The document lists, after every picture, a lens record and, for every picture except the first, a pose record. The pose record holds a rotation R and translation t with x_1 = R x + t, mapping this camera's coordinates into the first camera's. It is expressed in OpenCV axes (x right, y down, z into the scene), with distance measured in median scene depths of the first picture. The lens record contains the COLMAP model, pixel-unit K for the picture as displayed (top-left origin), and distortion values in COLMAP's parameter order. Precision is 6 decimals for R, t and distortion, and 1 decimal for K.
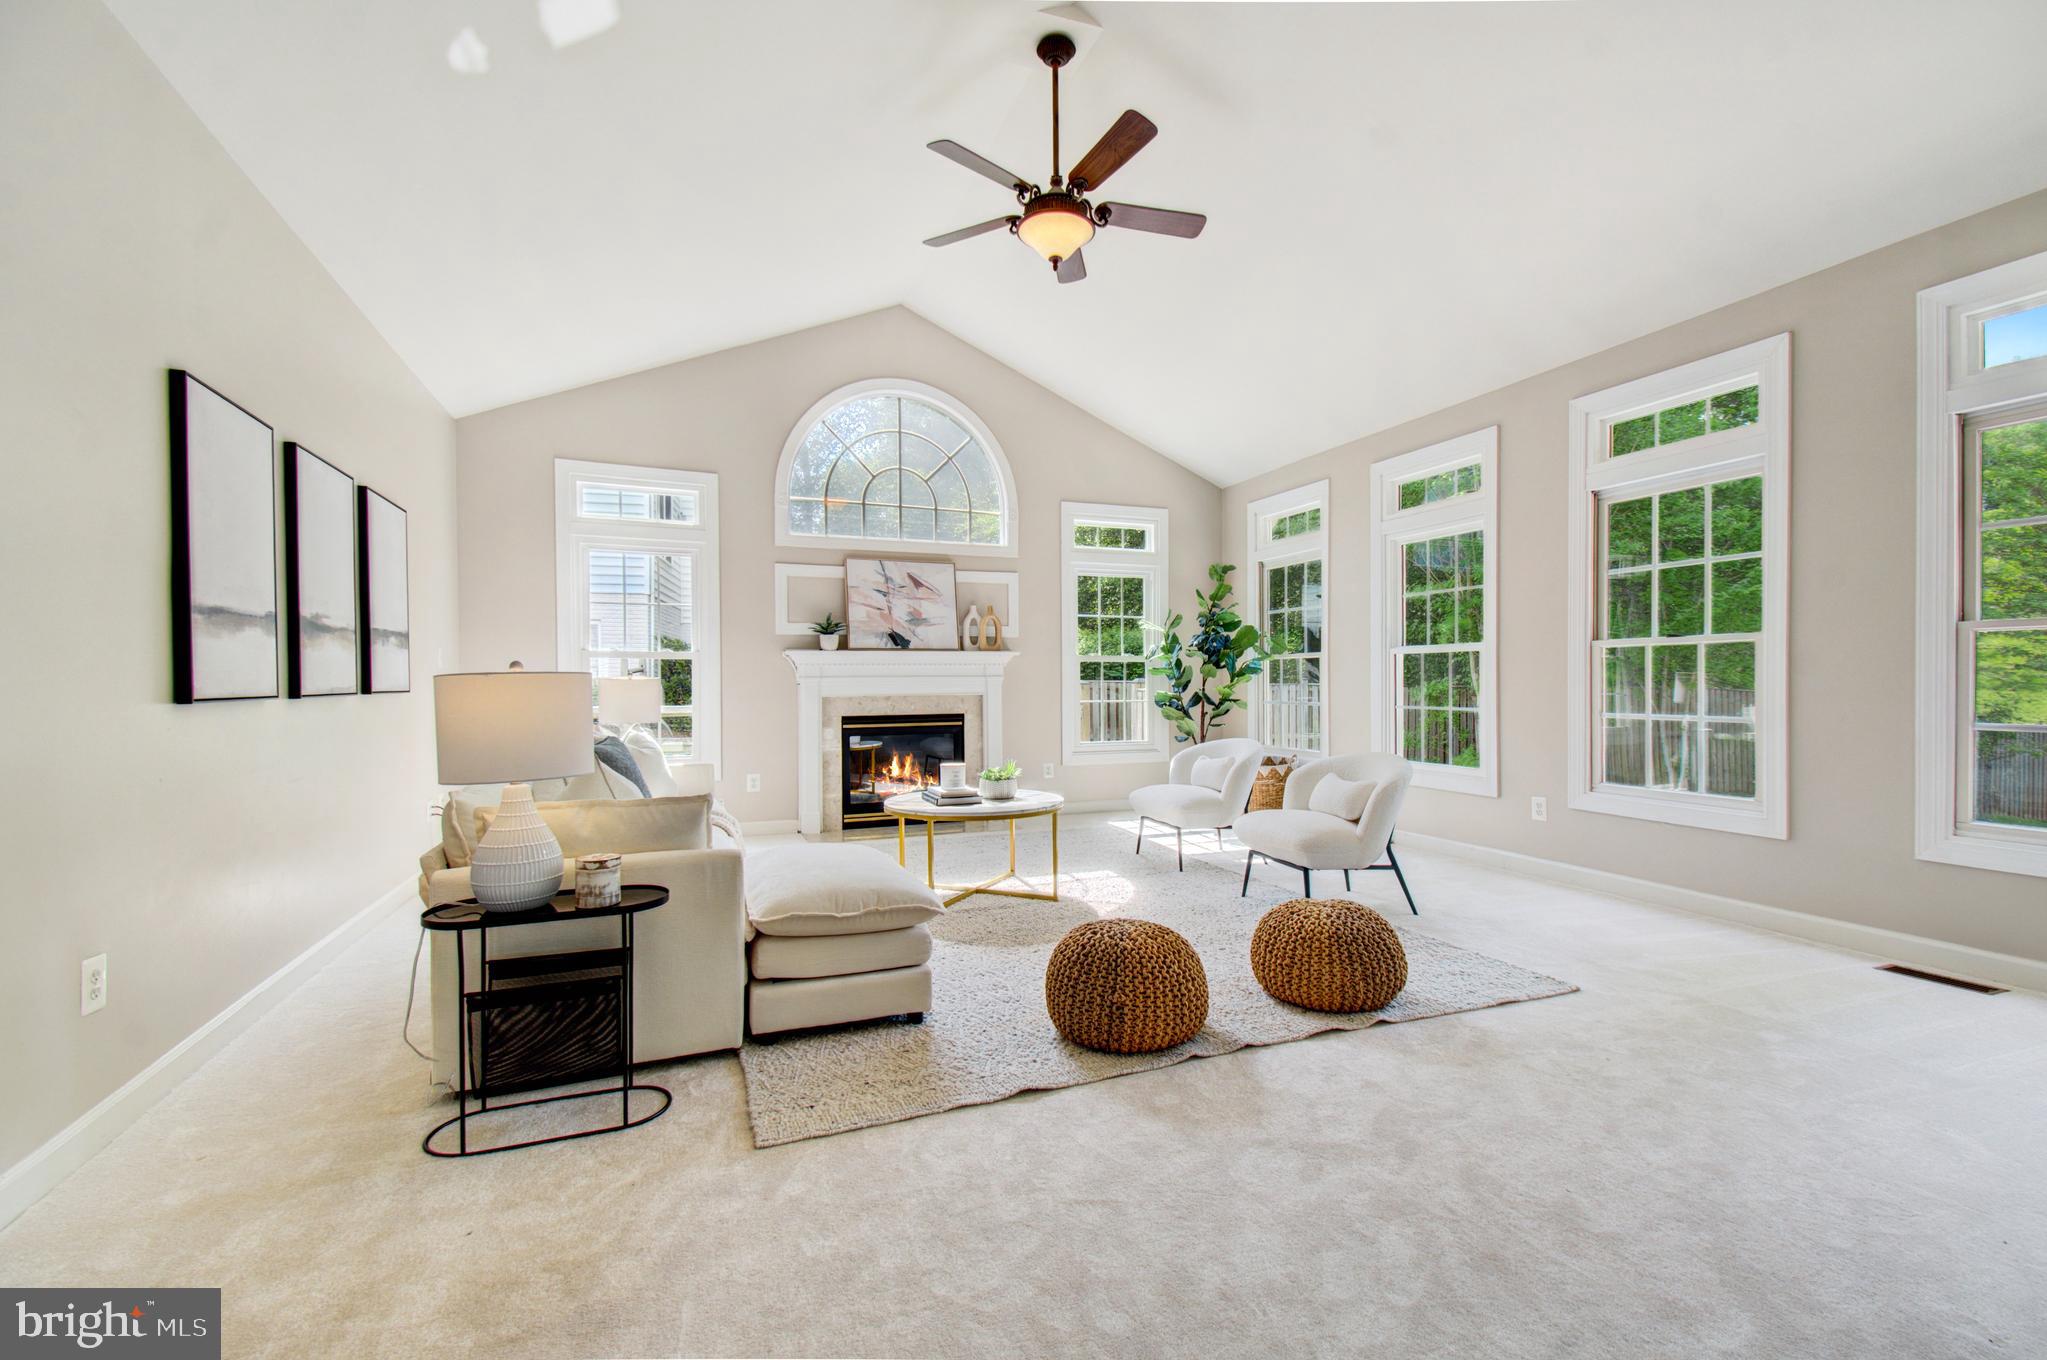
lens RADIAL K [[891.3, 0, 1038.8], [0, 891.3, 687.8], [0, 0, 1]] dist [0.037314, -0.009400]
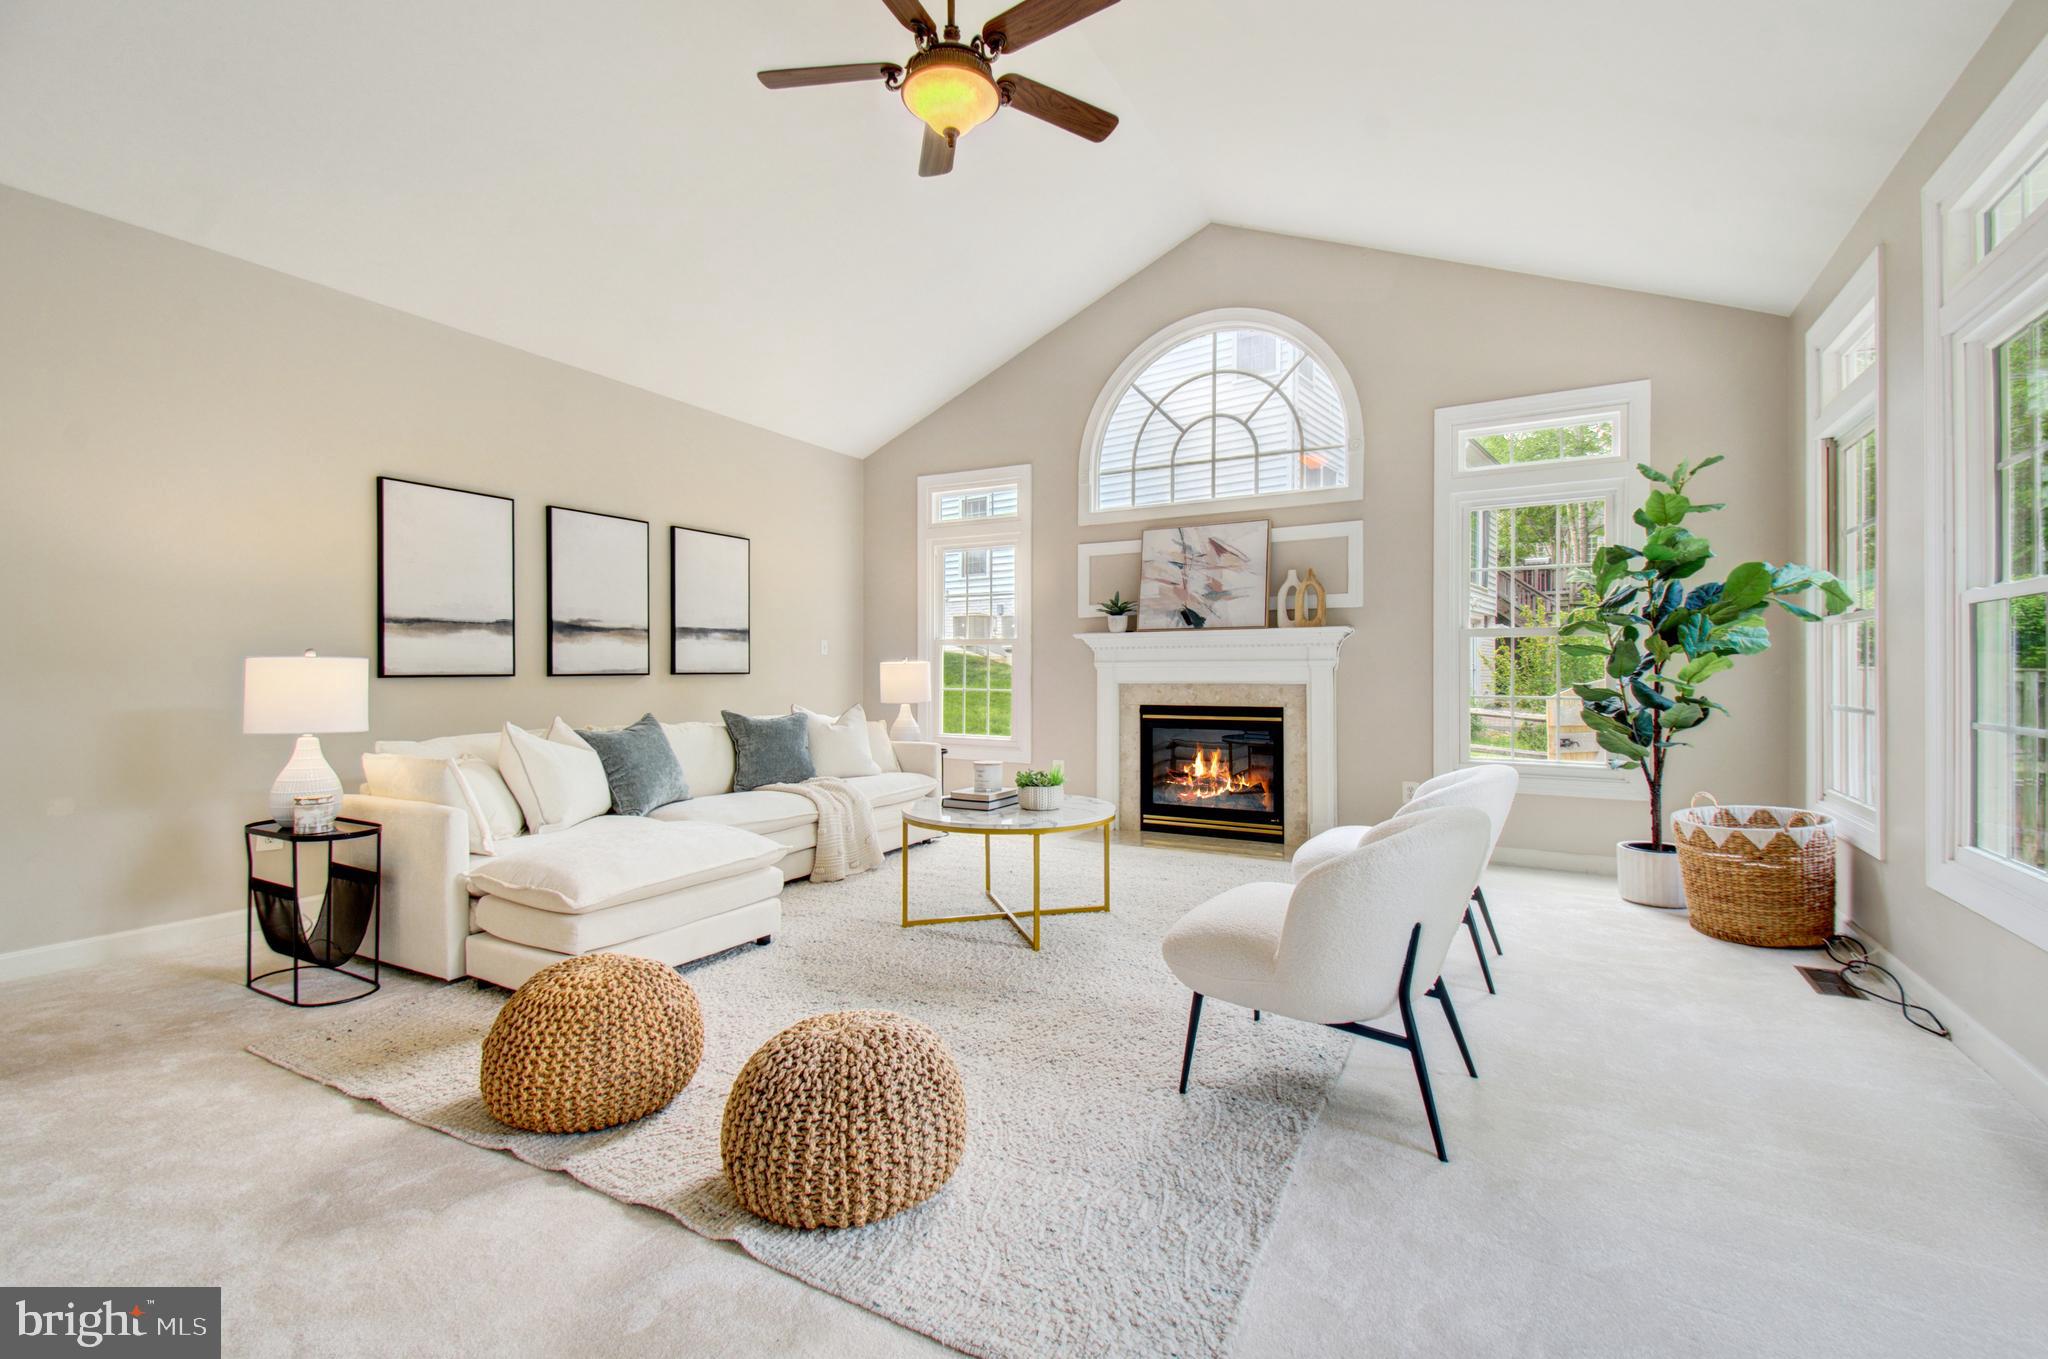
lens RADIAL K [[891.7, 0, 1004.2], [0, 891.7, 665.8], [0, 0, 1]] dist [0.037314, -0.009400]
pose [[0.623356, -0.001492, -0.781937, 0.400589], [-0.008250, 0.999930, -0.008485, 0.001042], [0.781895, 0.011740, 0.623300, 0.325963]]
